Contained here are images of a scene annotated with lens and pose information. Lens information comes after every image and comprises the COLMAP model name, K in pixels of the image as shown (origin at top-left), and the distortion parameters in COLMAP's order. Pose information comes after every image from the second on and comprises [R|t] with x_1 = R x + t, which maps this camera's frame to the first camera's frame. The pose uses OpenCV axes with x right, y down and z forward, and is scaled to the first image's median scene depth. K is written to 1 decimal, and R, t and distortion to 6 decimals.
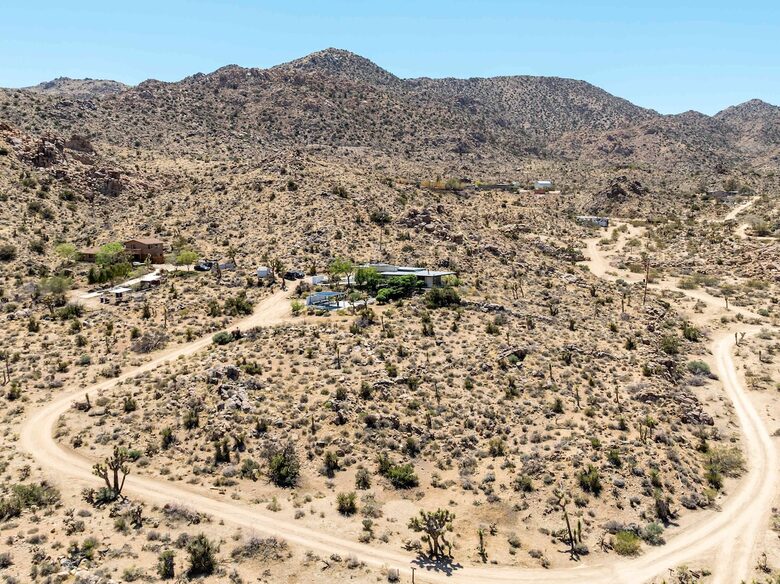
lens RADIAL K [[678.1, 0, 390.0], [0, 678.1, 292.0], [0, 0, 1]] dist [-0.010857, -0.009853]
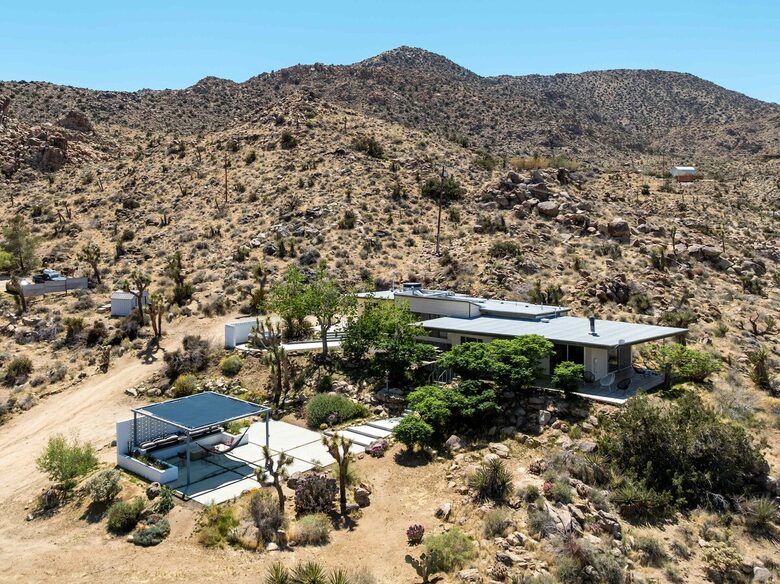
lens RADIAL K [[652.6, 0, 345.2], [0, 652.6, 221.0], [0, 0, 1]] dist [-0.009727, -0.054399]
pose [[0.982988, 0.005940, -0.183573, 0.002254], [-0.028485, 0.992314, -0.120421, -0.016024], [0.181447, 0.123601, 0.975602, 0.303070]]
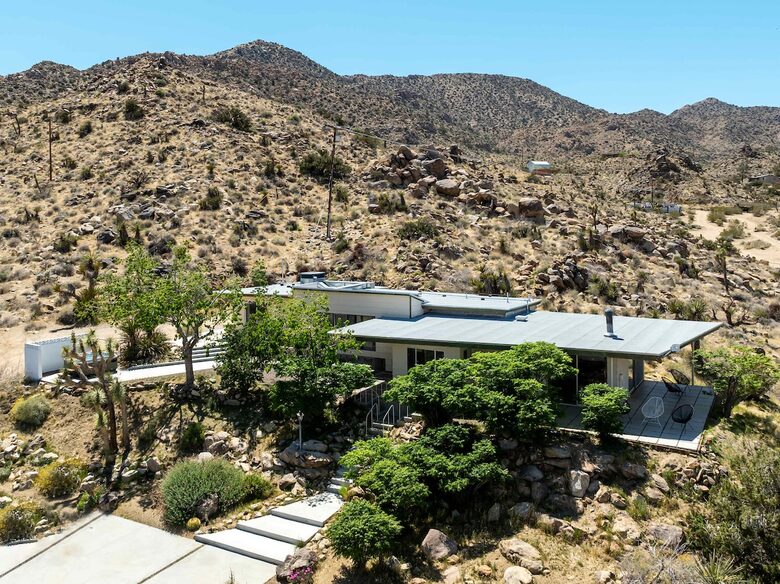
lens RADIAL K [[652.6, 0, 345.2], [0, 652.6, 221.0], [0, 0, 1]] dist [-0.009727, -0.054399]
pose [[0.999285, -0.000496, 0.037808, -0.009436], [0.005179, 0.992287, -0.123856, -0.015409], [-0.037455, 0.123963, 0.991580, 0.349886]]
